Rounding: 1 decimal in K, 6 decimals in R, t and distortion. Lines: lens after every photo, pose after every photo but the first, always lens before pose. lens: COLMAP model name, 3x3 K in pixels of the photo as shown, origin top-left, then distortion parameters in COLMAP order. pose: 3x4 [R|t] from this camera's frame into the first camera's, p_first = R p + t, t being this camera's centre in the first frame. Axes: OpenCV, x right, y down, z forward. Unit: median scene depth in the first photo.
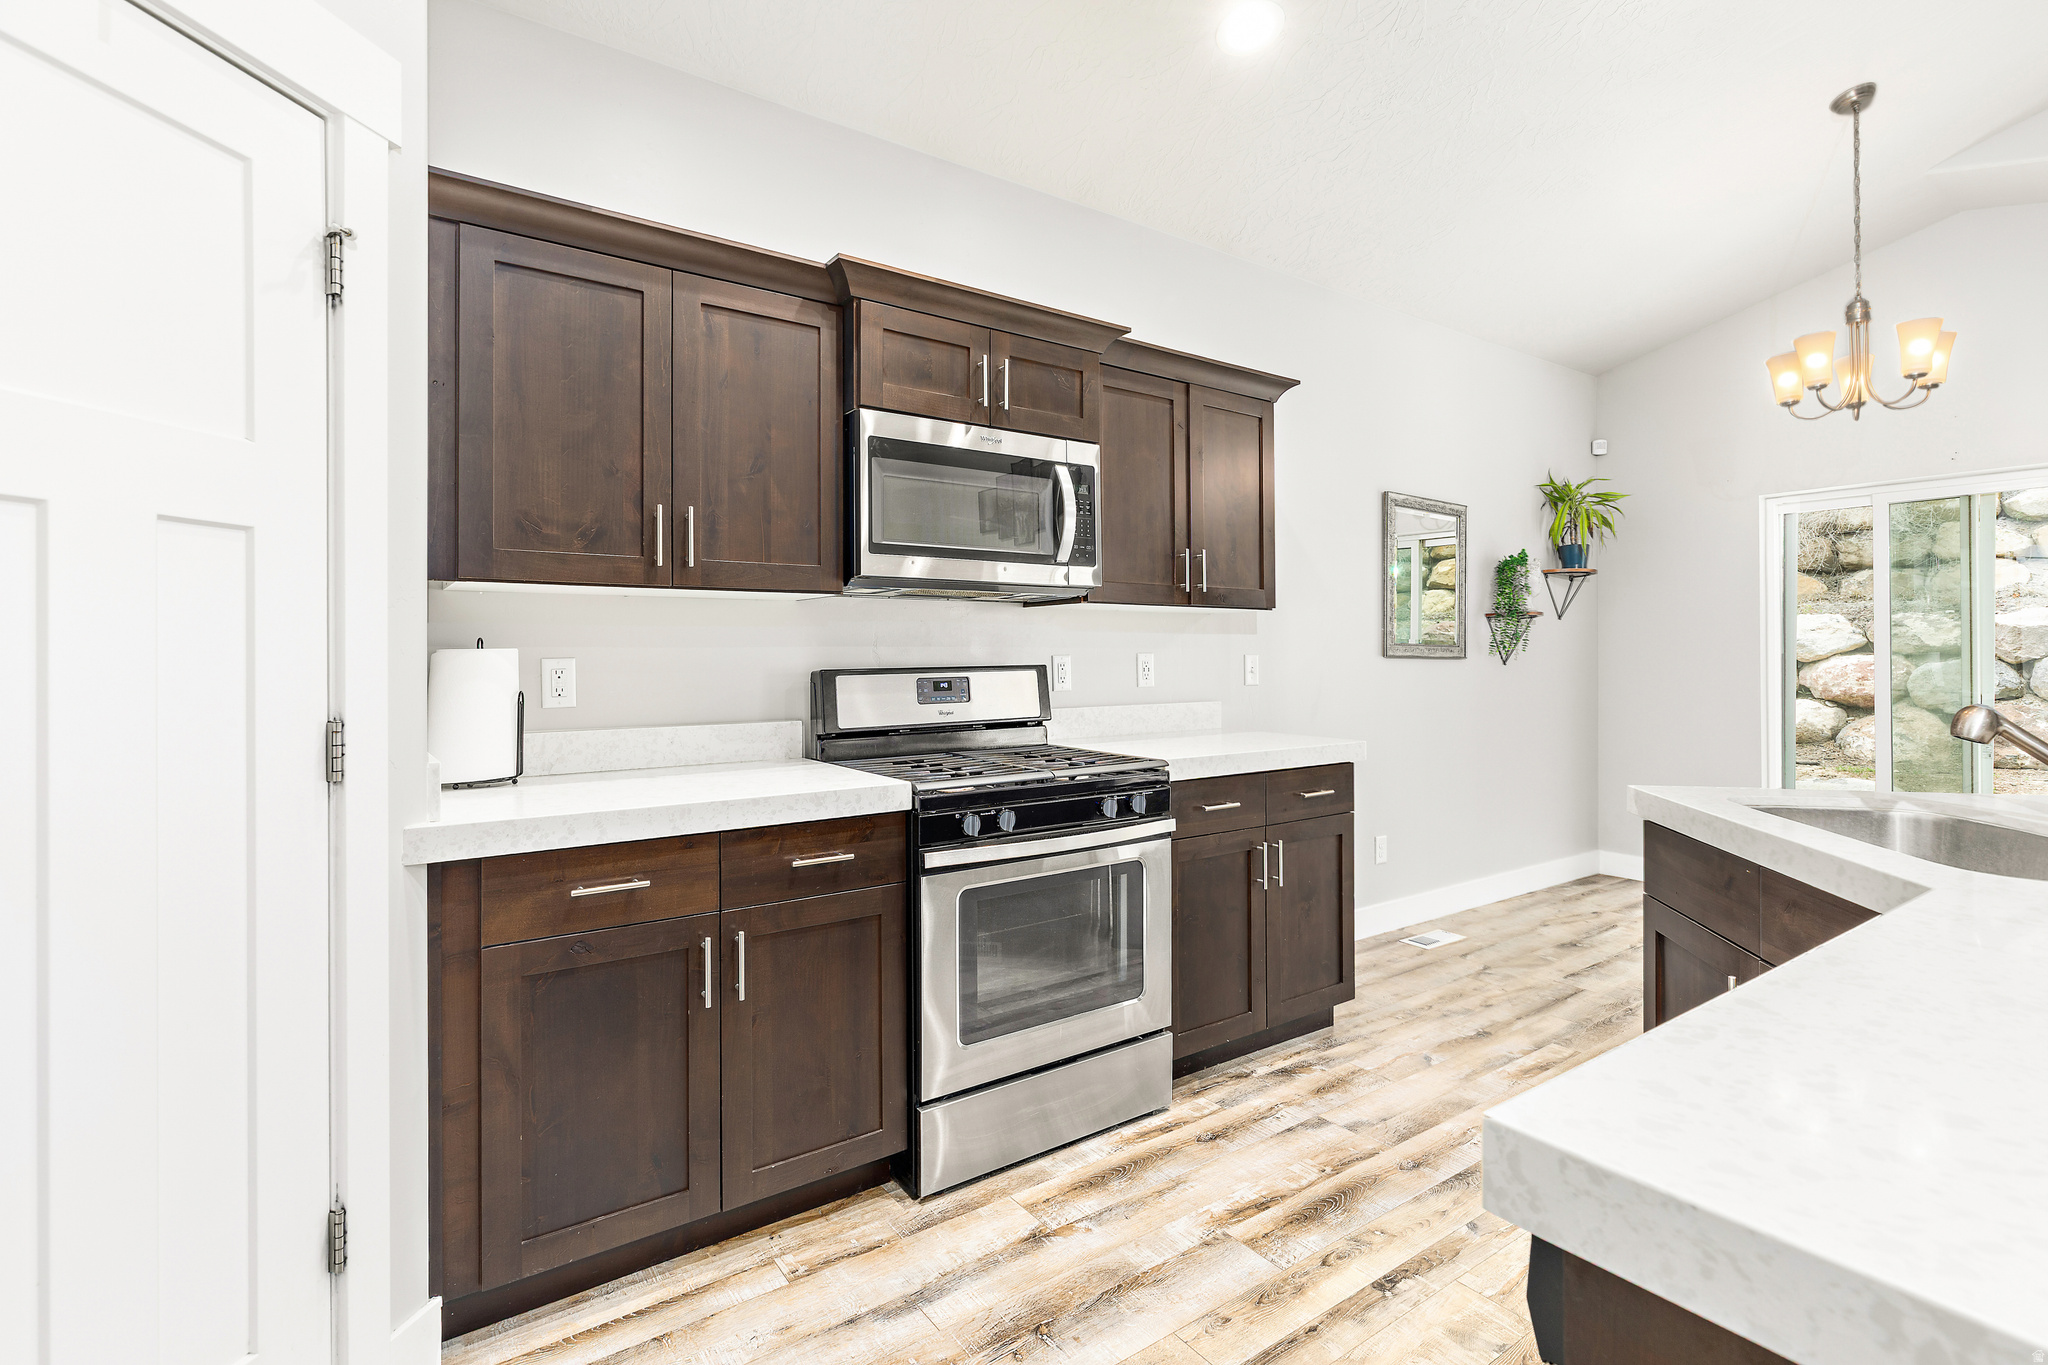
lens RADIAL K [[992.4, 0, 1052.2], [0, 992.4, 647.8], [0, 0, 1]] dist [0.003631, 0.001975]
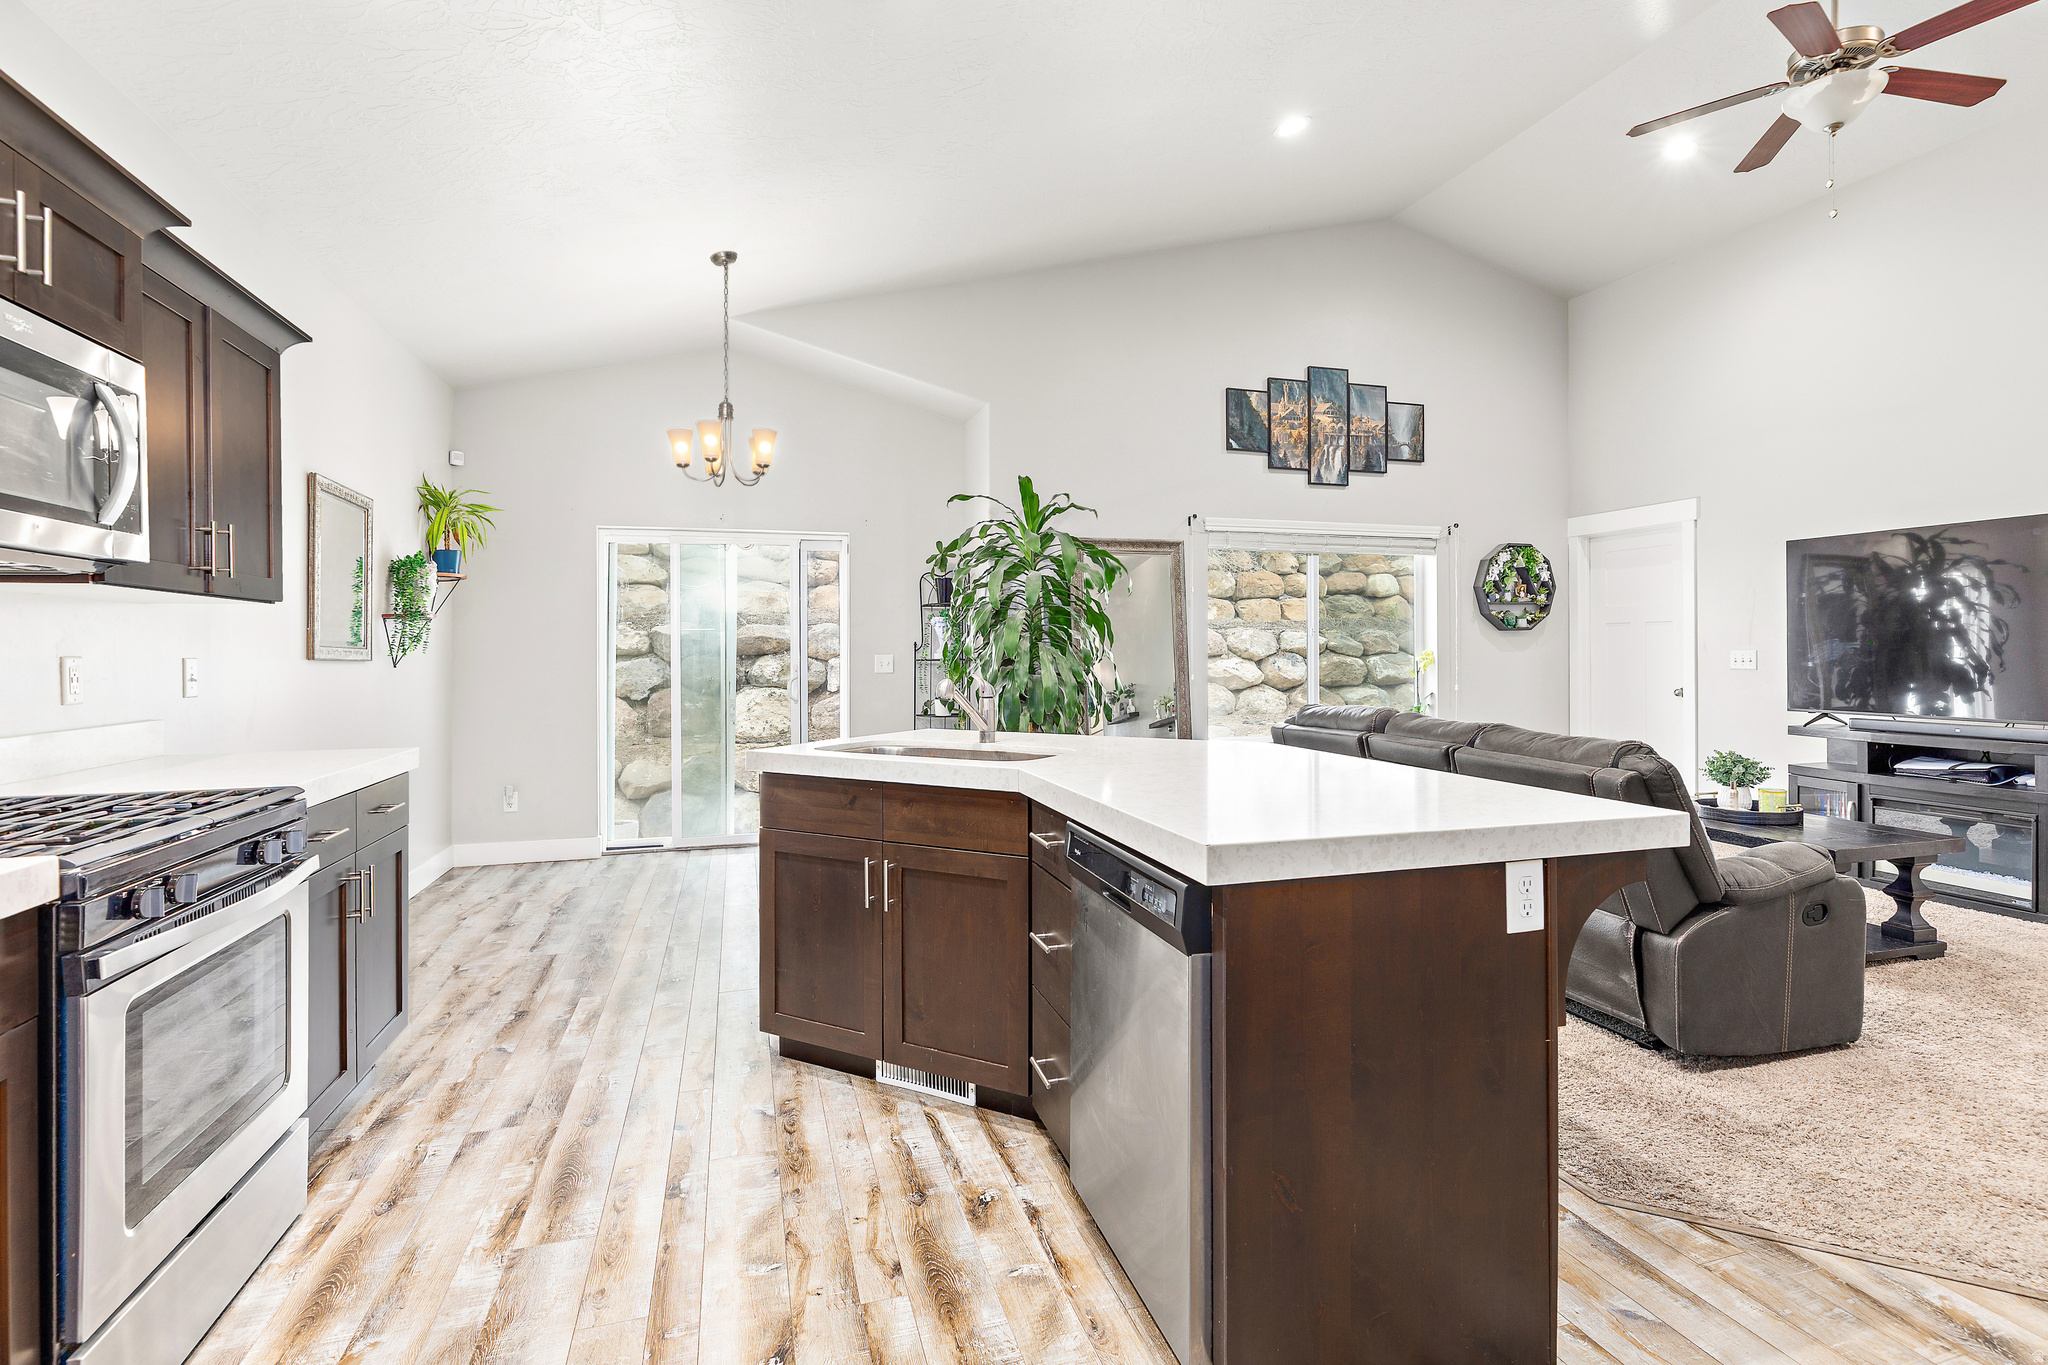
lens RADIAL K [[992.4, 0, 1053.4], [0, 992.4, 650.6], [0, 0, 1]] dist [0.003631, 0.001975]
pose [[0.304504, -0.000700, 0.952511, -0.455204], [0.002309, 0.999997, -0.000003, 0.003555], [-0.952508, 0.002201, 0.304505, 0.155416]]
